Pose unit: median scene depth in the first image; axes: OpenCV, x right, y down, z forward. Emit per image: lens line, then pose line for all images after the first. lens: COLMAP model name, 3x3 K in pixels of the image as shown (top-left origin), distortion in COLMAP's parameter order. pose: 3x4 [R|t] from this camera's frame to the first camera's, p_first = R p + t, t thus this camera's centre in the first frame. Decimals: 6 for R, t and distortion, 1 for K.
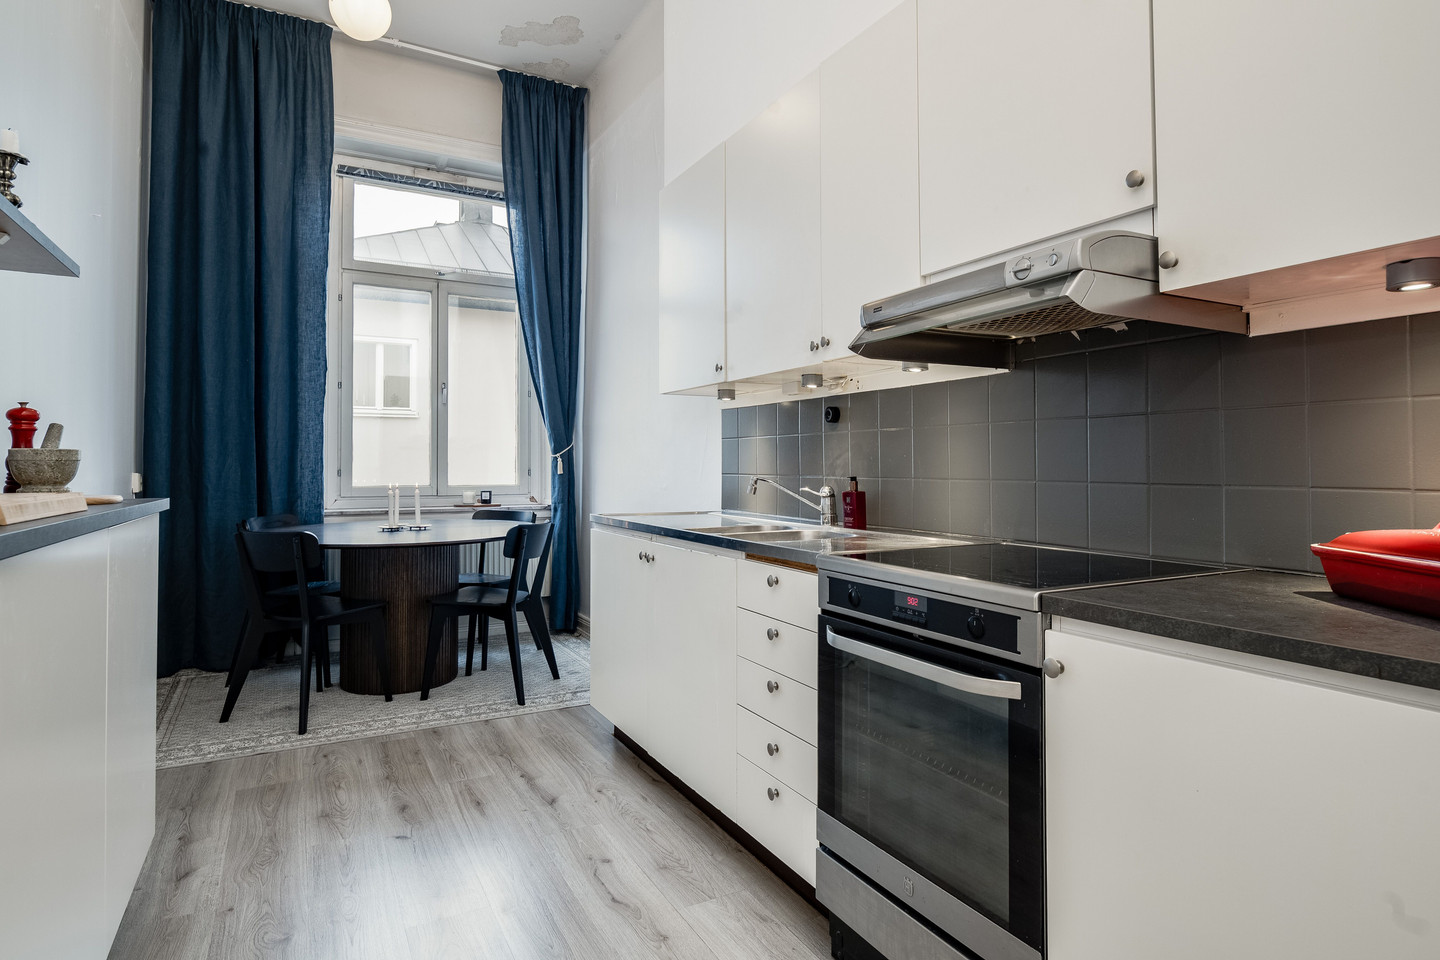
lens RADIAL K [[790.3, 0, 723.3], [0, 790.3, 474.3], [0, 0, 1]] dist [-0.003092, 0.000668]
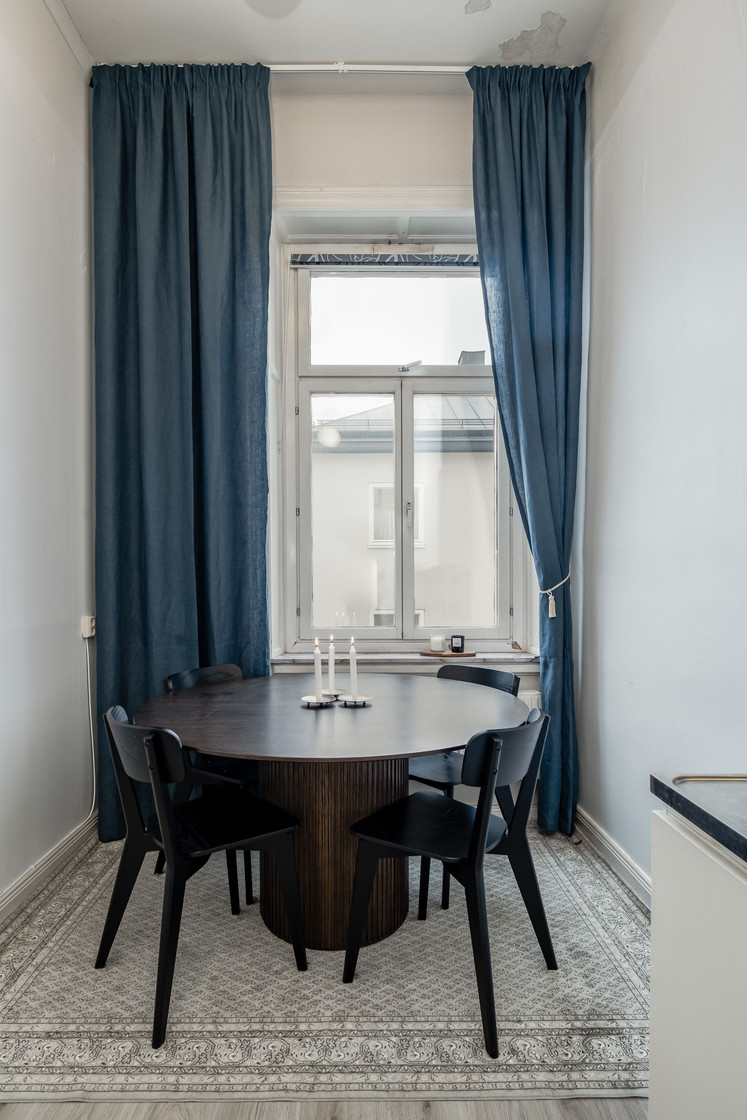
lens RADIAL K [[614.7, 0, 415.9], [0, 614.7, 595.9], [0, 0, 1]] dist [-0.003092, 0.000668]
pose [[0.919534, 0.000926, -0.393009, -0.101606], [0.004044, 0.999922, 0.011818, -0.027993], [0.392989, -0.012457, 0.919459, 0.439657]]
